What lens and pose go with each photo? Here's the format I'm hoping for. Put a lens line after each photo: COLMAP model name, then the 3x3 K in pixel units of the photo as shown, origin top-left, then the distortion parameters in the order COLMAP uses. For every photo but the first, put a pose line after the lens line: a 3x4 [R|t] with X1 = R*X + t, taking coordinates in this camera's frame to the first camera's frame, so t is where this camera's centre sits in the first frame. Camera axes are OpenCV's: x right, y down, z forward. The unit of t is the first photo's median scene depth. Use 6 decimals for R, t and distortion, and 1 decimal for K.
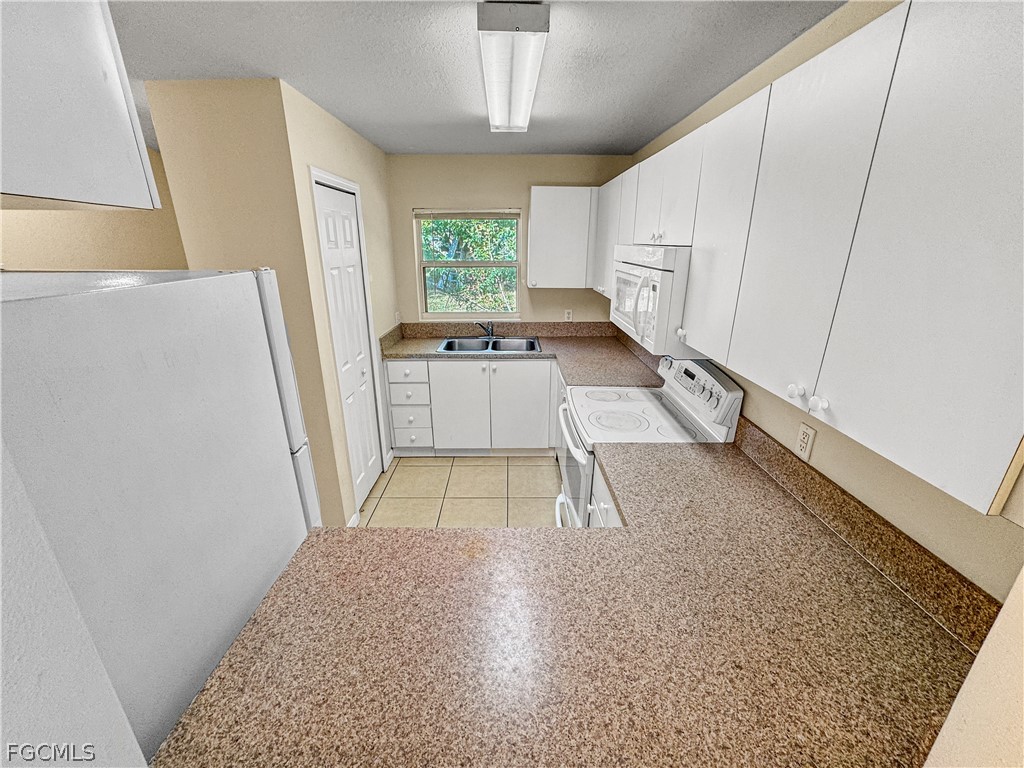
lens RADIAL K [[391.8, 0, 517.5], [0, 391.8, 403.6], [0, 0, 1]] dist [-0.031722, 0.014445]
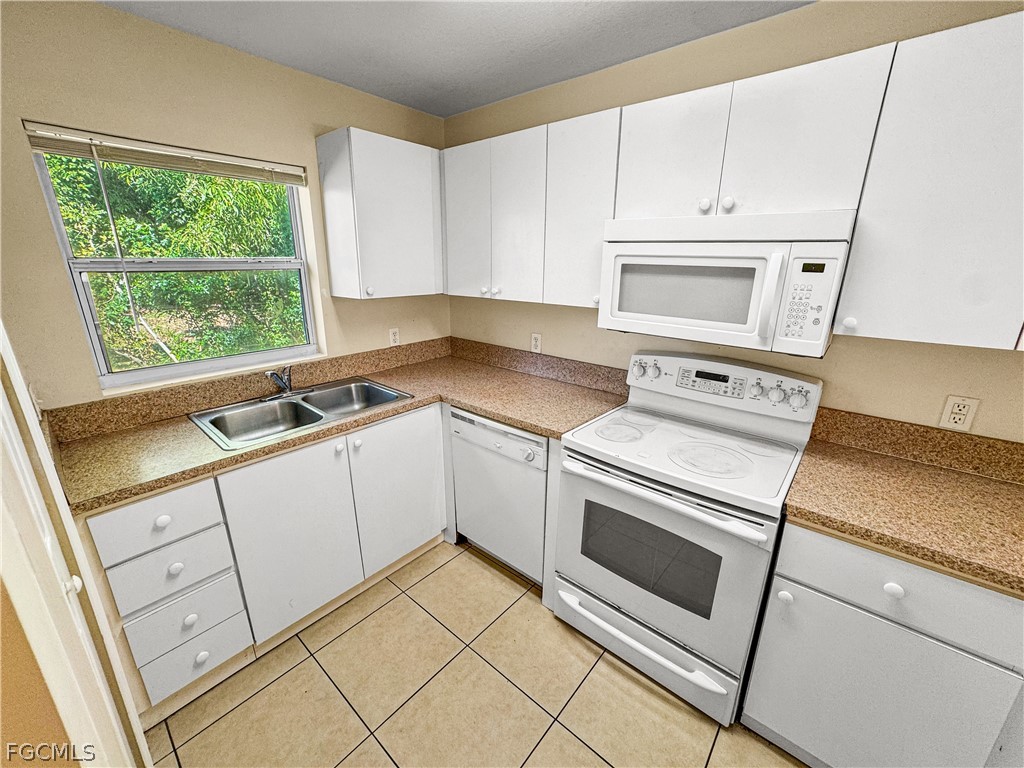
lens RADIAL K [[409.4, 0, 503.2], [0, 409.4, 396.7], [0, 0, 1]] dist [-0.037961, 0.017713]
pose [[0.674930, -0.235512, 0.699288, -0.336338], [0.275615, 0.959567, 0.057156, -0.145095], [-0.684474, 0.154158, 0.712552, 0.483442]]
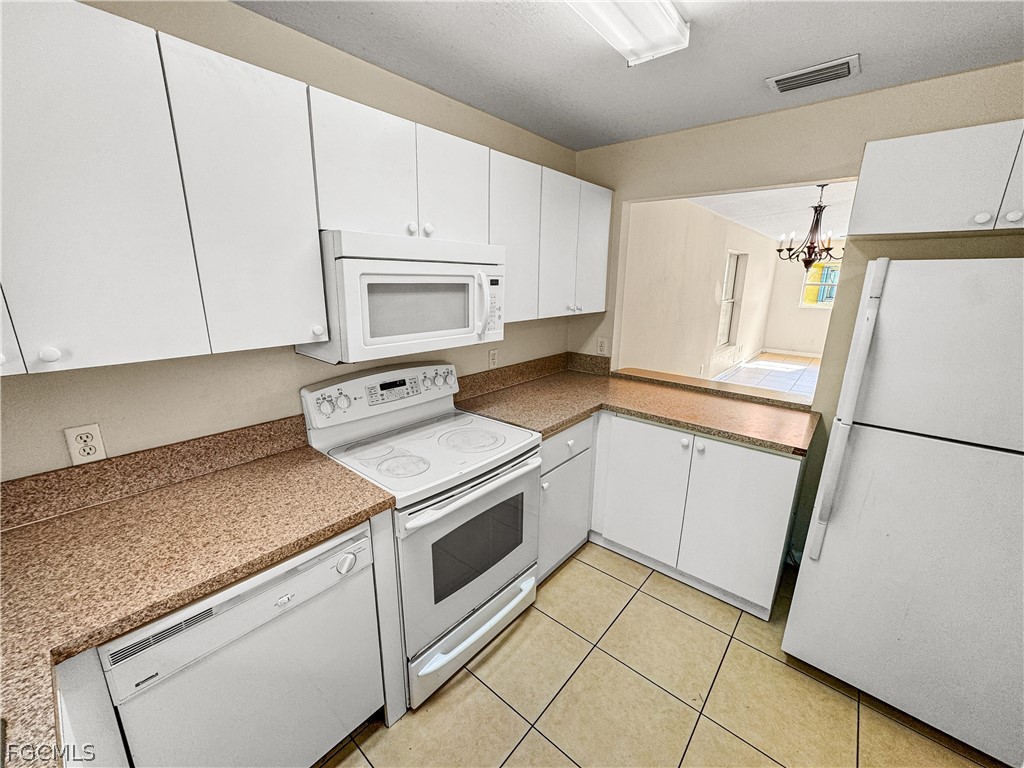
lens RADIAL K [[418.0, 0, 514.8], [0, 418.0, 398.5], [0, 0, 1]] dist [-0.035861, 0.018275]
pose [[-0.750505, -0.199164, 0.630140, -0.261328], [0.235570, 0.810250, 0.536657, -0.346688], [-0.617454, 0.551206, -0.561180, 0.963902]]
